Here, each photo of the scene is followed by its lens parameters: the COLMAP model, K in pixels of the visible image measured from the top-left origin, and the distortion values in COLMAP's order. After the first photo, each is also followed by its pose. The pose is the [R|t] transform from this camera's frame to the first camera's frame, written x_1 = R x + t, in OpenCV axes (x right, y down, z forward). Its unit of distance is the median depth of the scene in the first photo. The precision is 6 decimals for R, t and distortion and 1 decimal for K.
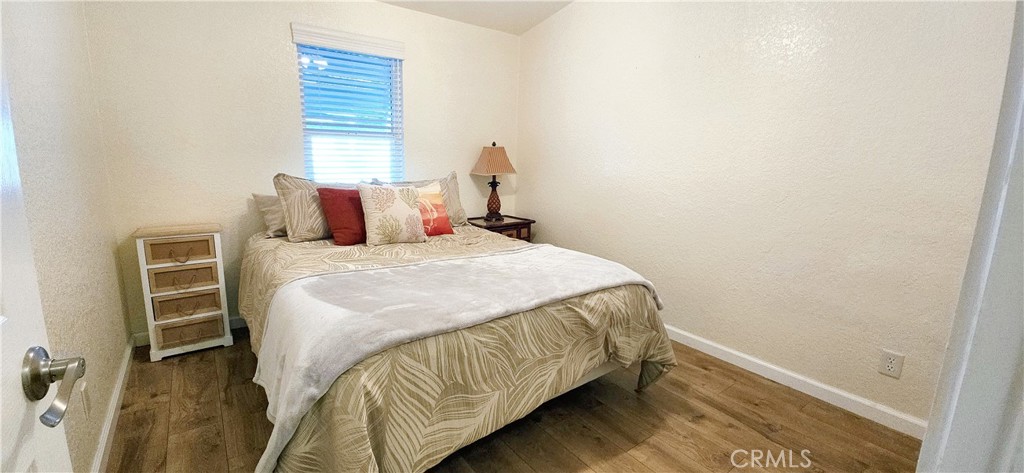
lens RADIAL K [[417.5, 0, 502.2], [0, 417.5, 235.8], [0, 0, 1]] dist [0.009112, -0.005505]
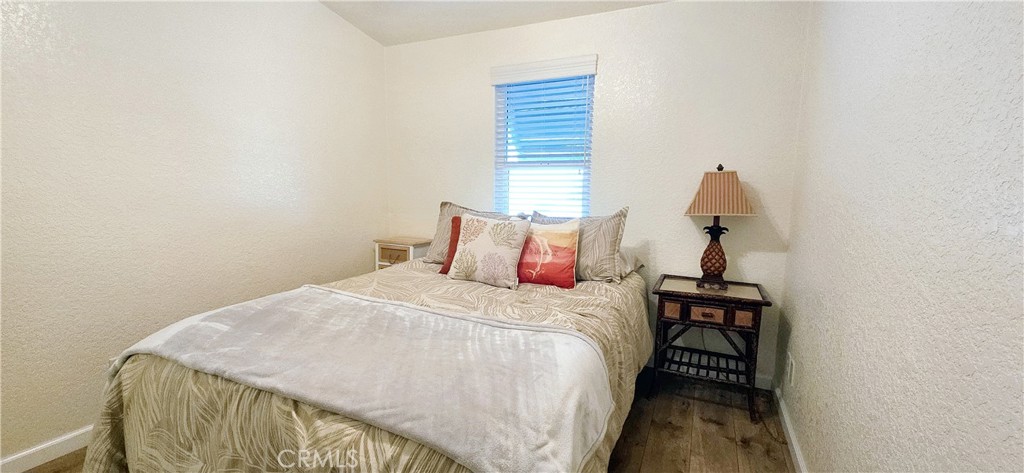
lens RADIAL K [[417.5, 0, 509.0], [0, 417.5, 227.5], [0, 0, 1]] dist [0.009112, -0.005505]
pose [[0.470694, 0.079681, -0.878691, 0.448387], [-0.166673, 0.986012, 0.000130, -0.087370], [0.866411, 0.146393, 0.477390, 0.492467]]
